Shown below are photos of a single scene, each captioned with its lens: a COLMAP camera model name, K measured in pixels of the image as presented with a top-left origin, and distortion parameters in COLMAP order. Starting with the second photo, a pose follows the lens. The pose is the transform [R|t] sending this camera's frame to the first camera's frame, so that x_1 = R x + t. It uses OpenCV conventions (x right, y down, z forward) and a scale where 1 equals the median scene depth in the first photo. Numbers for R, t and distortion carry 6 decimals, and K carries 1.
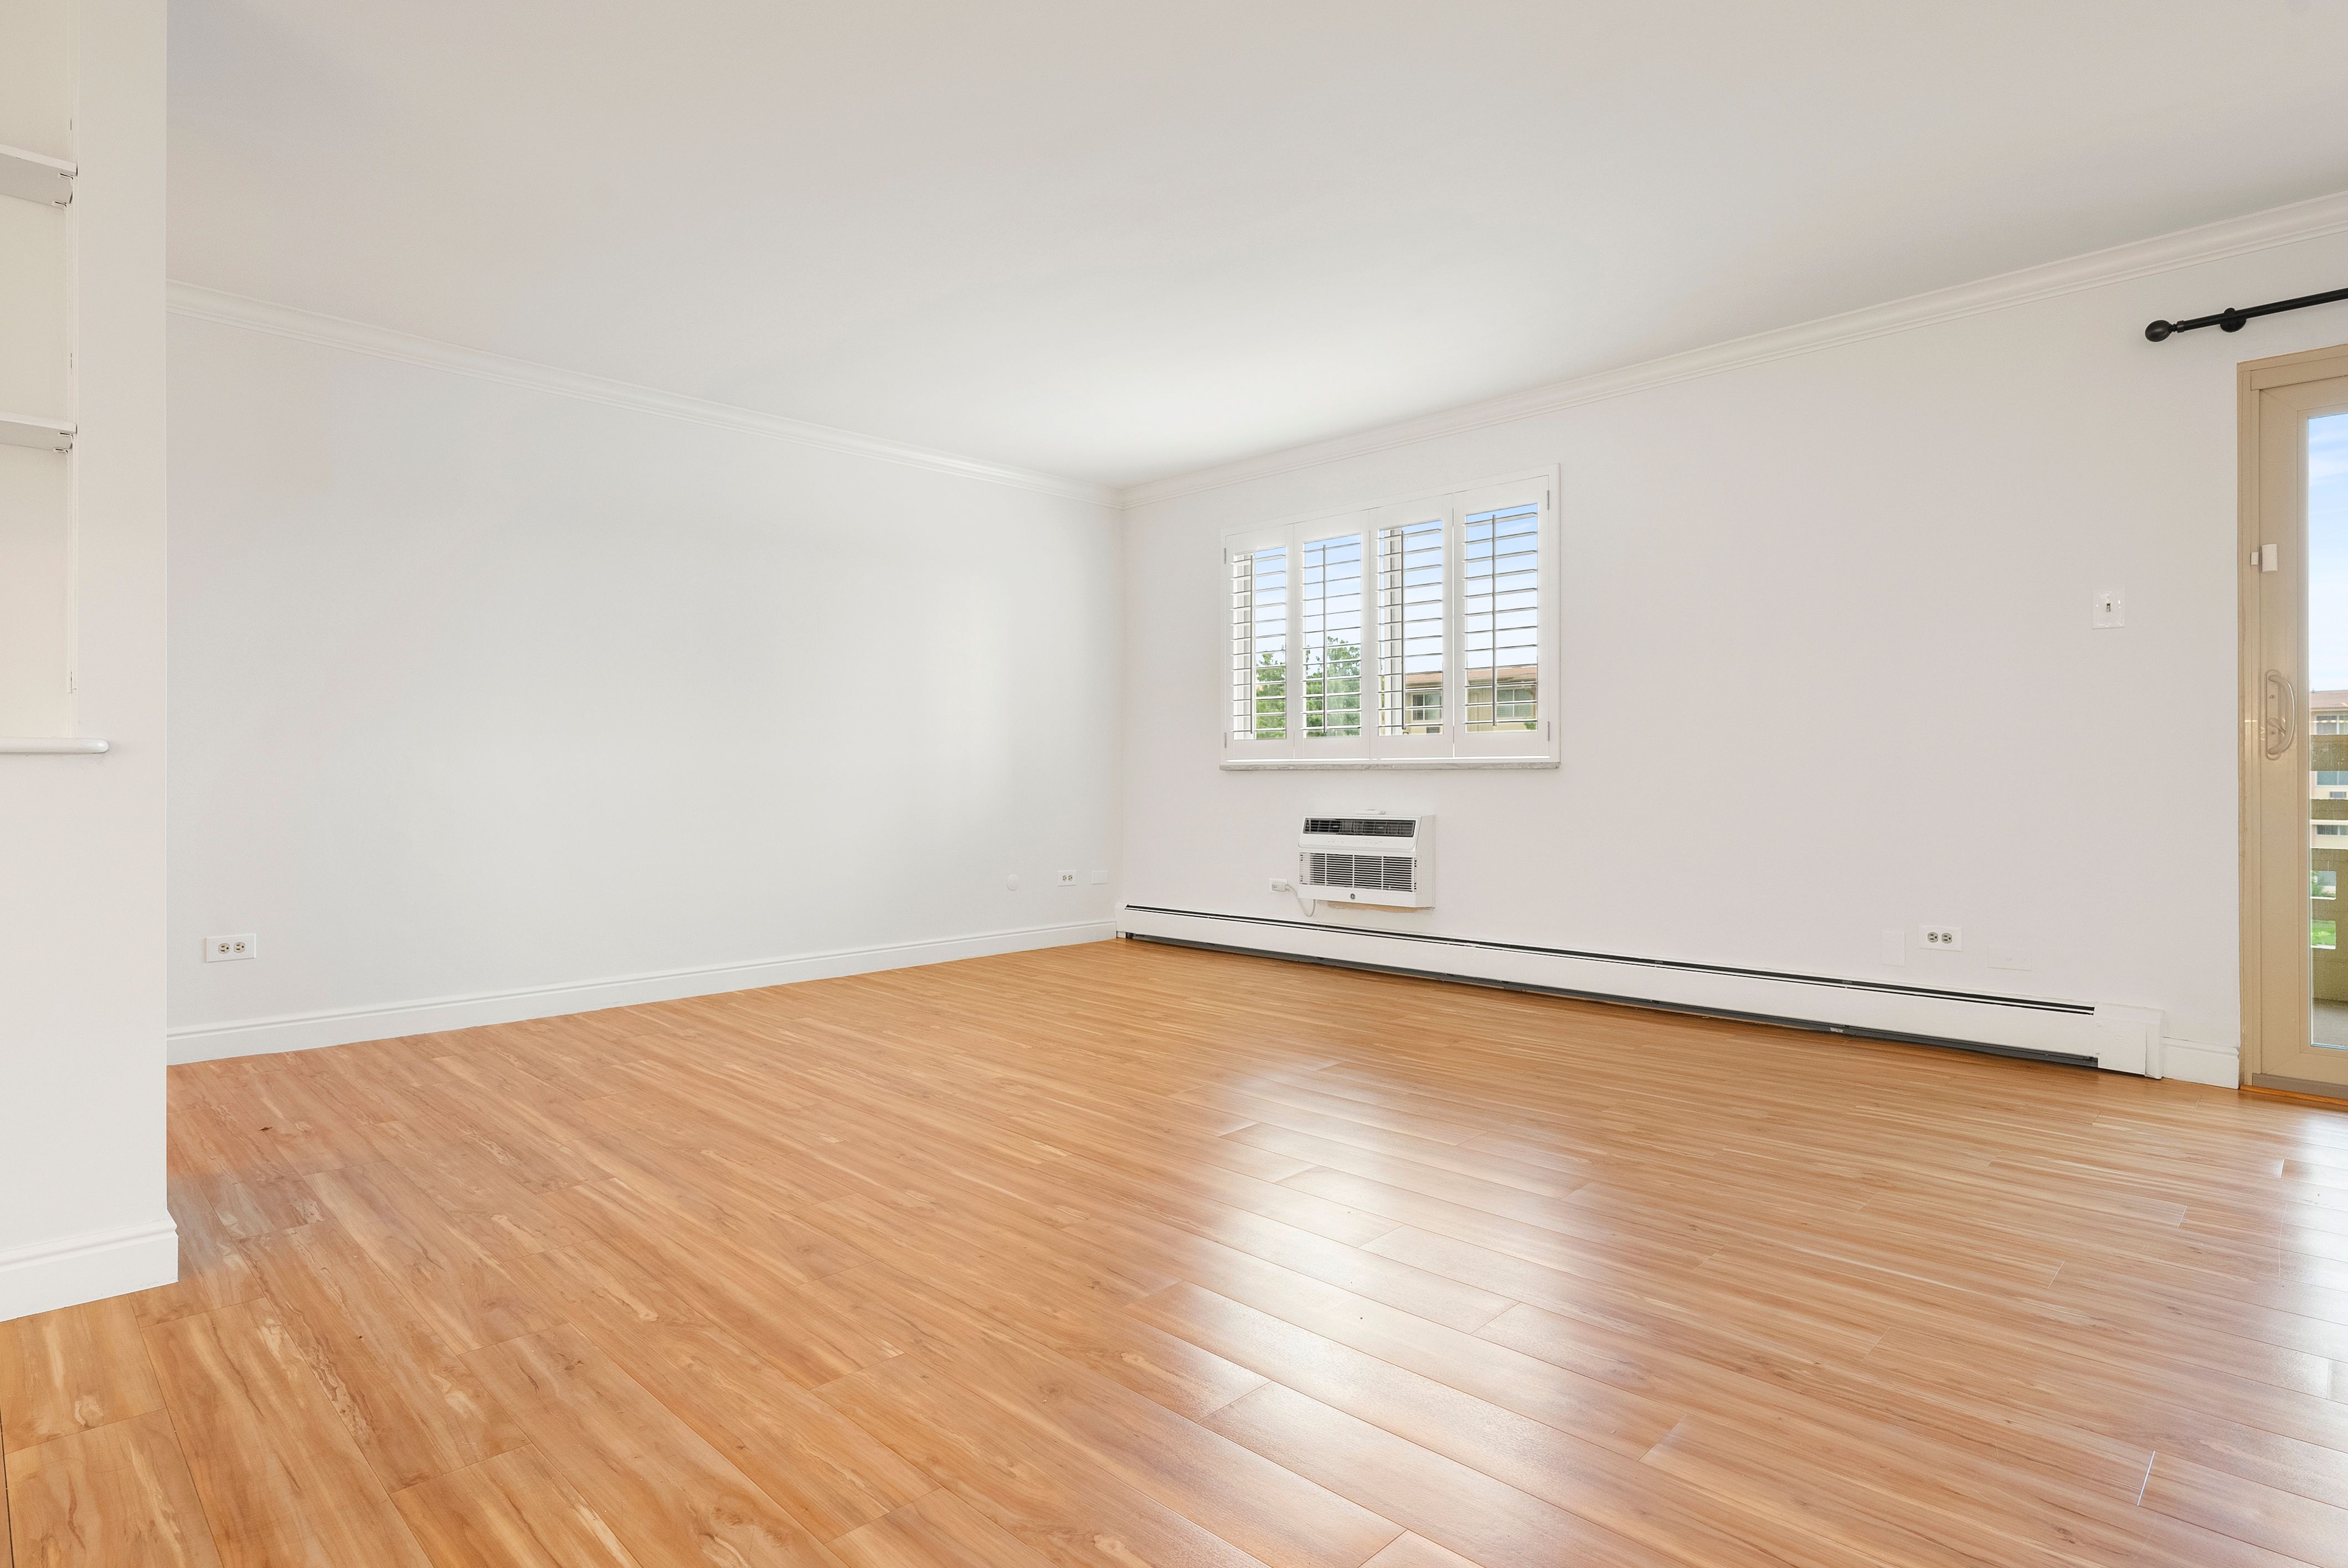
lens RADIAL K [[1194.4, 0, 1182.3], [0, 1194.4, 777.3], [0, 0, 1]] dist [0.002216, -0.000519]
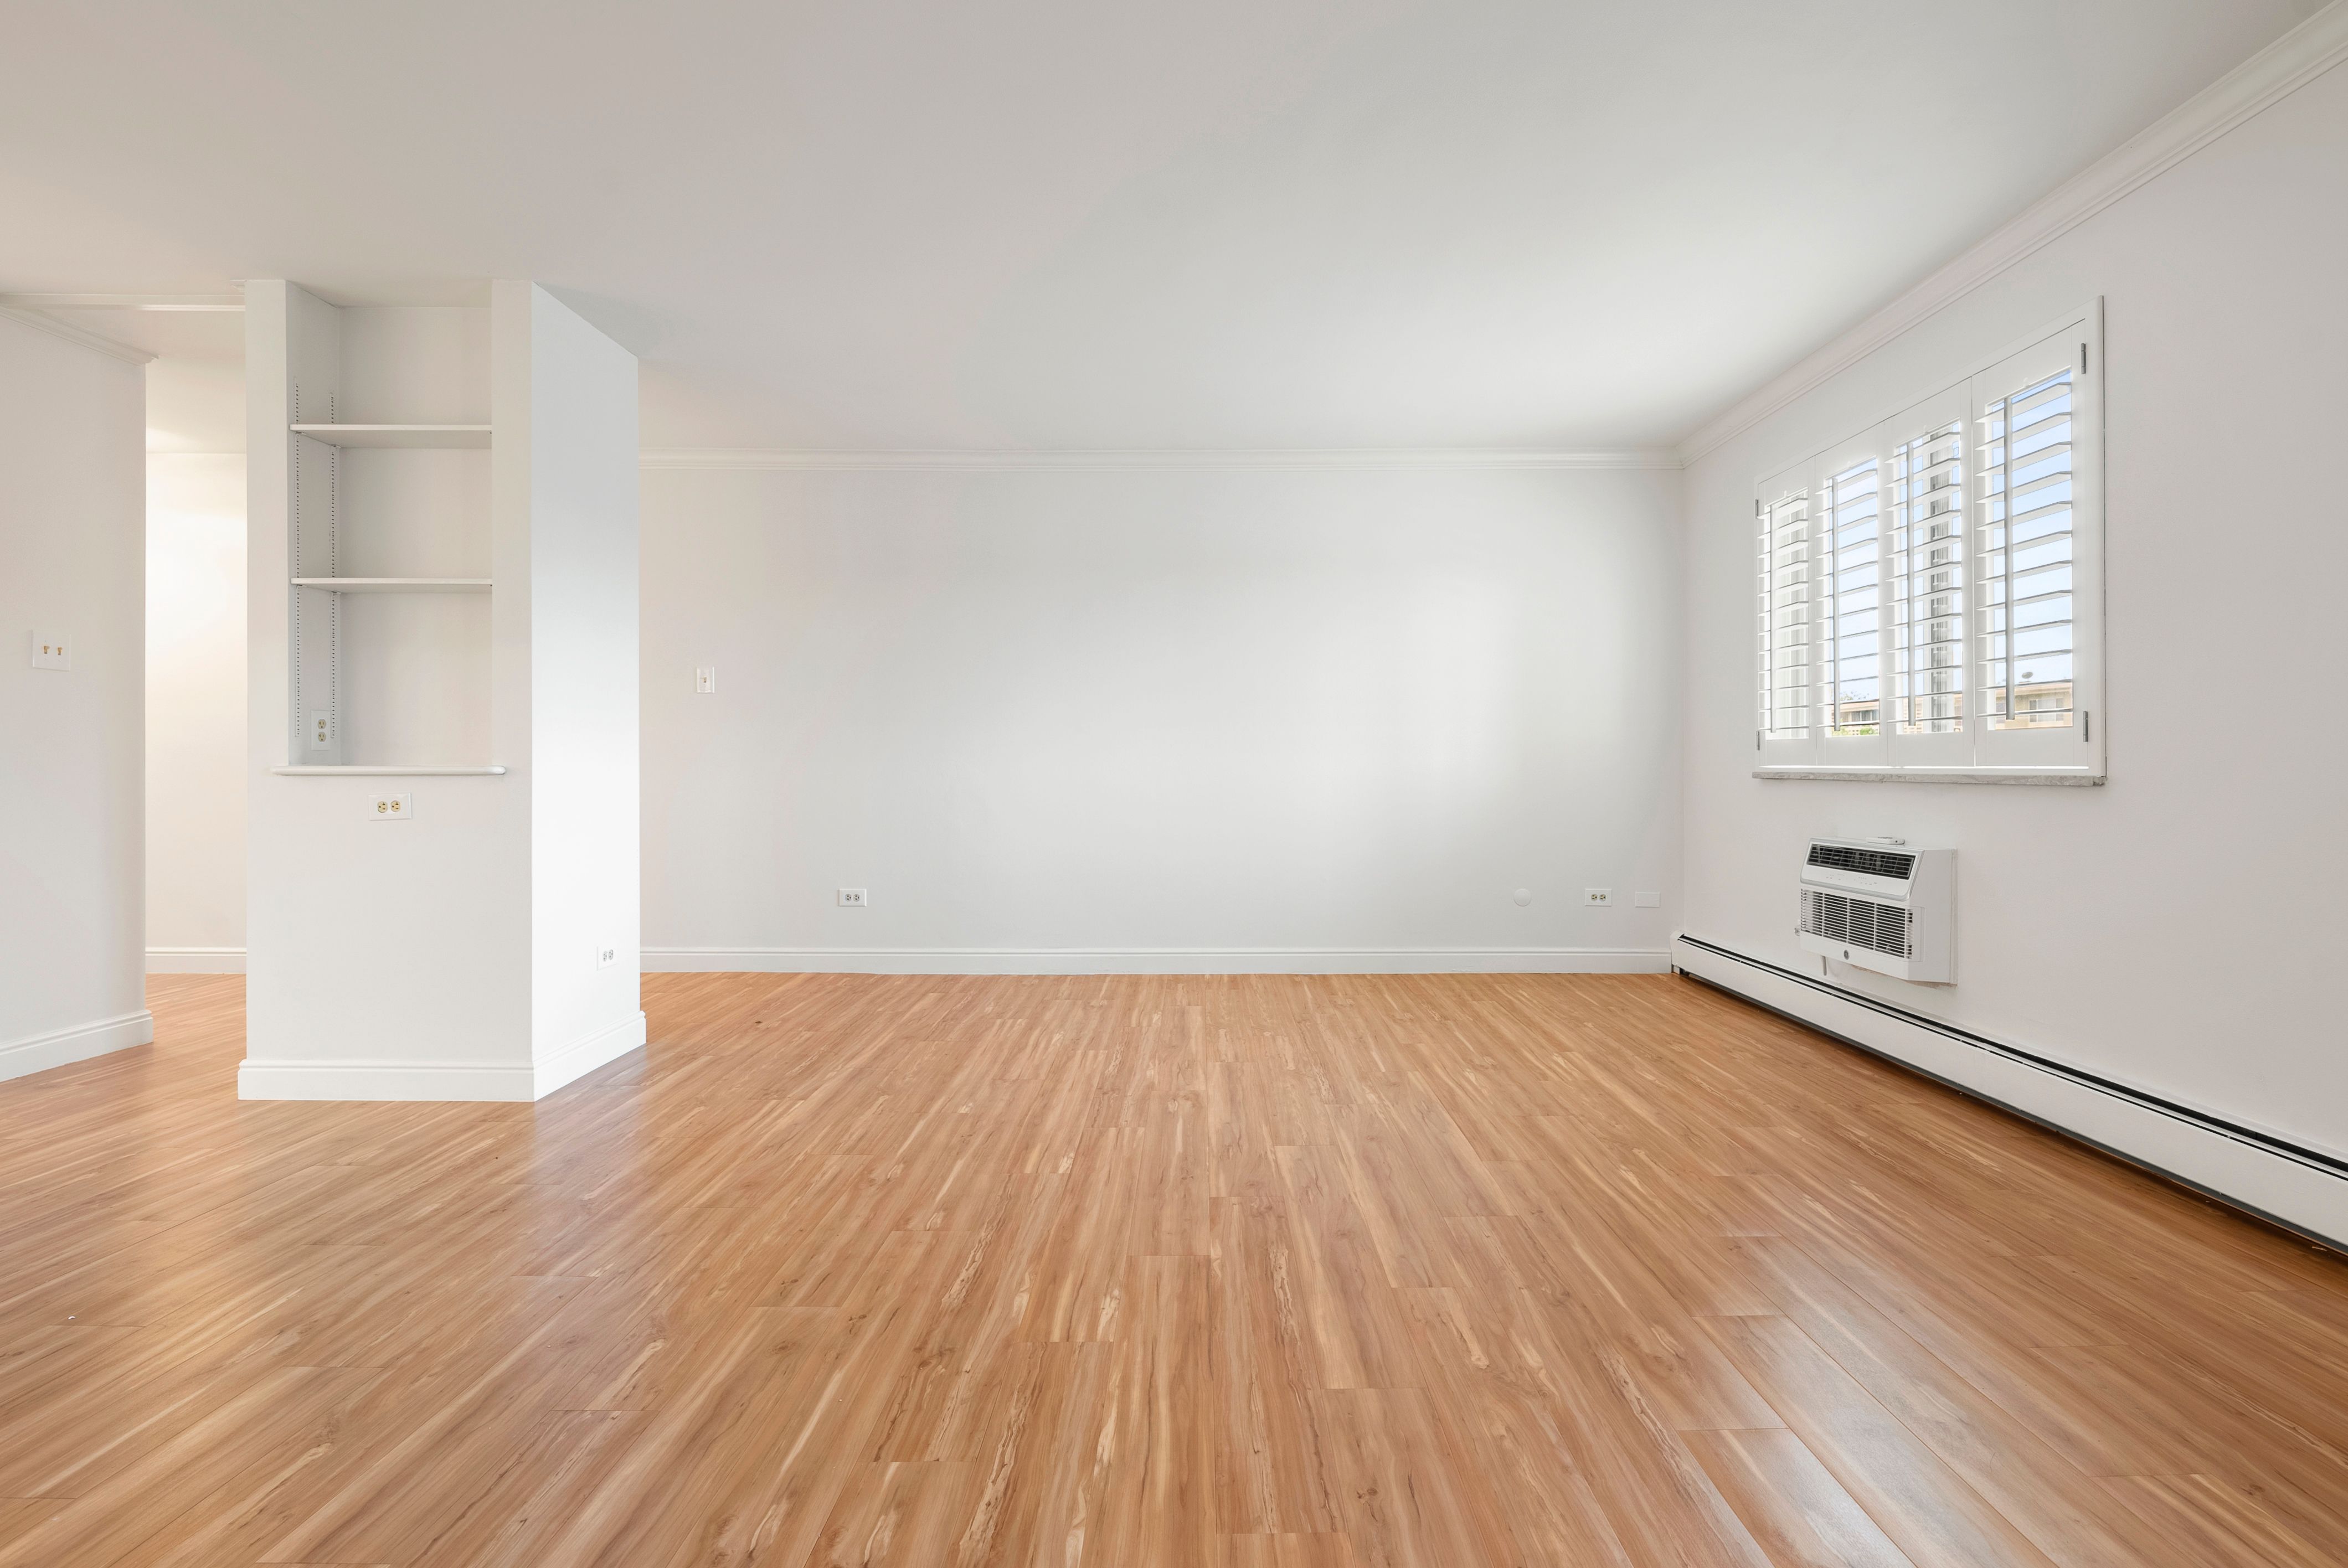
lens RADIAL K [[1177.3, 0, 1211.8], [0, 1177.3, 772.3], [0, 0, 1]] dist [0.002177, 0.000228]
pose [[0.706118, 0.007491, -0.708055, 0.600110], [-0.004358, 0.999971, 0.006234, -0.023606], [0.708081, -0.001316, 0.706130, 0.339650]]
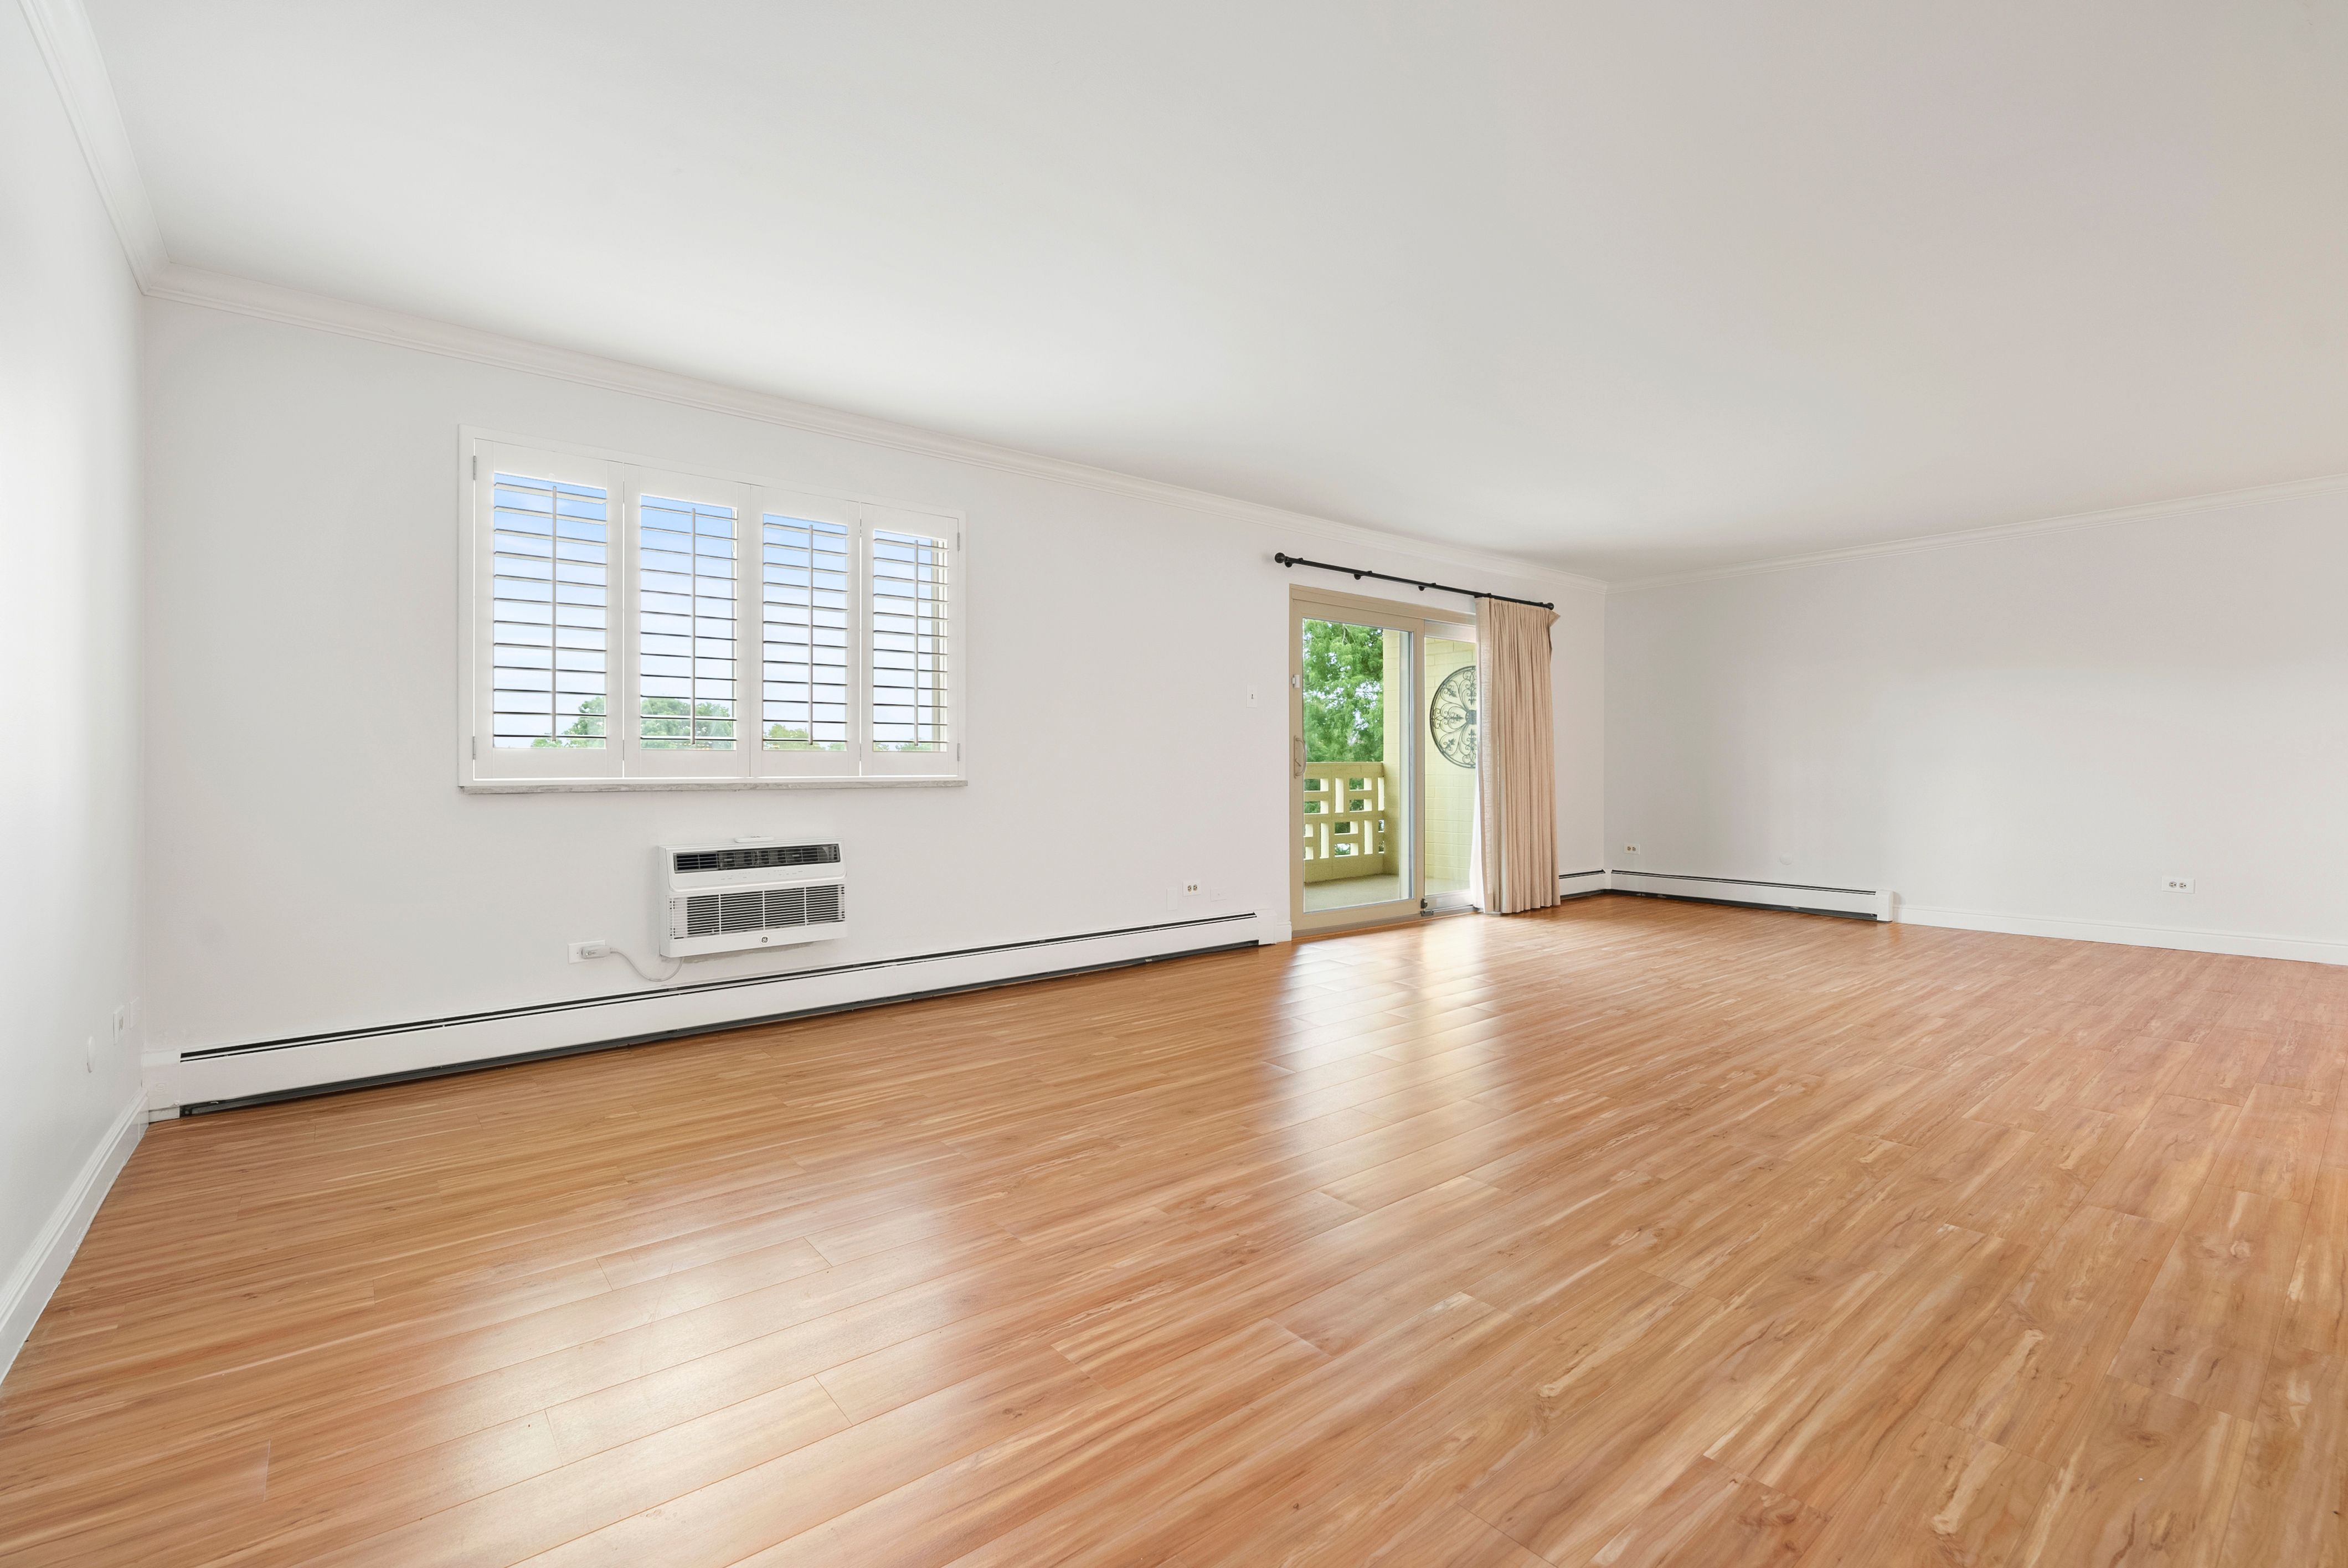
lens RADIAL K [[1023.2, 0, 1172.0], [0, 1023.2, 772.7], [0, 0, 1]] dist [0.000171, 0.000422]
pose [[0.114807, -0.001791, 0.993386, -0.862063], [0.006968, 0.999975, 0.000998, -0.027469], [-0.993363, 0.006807, 0.114817, 0.997606]]
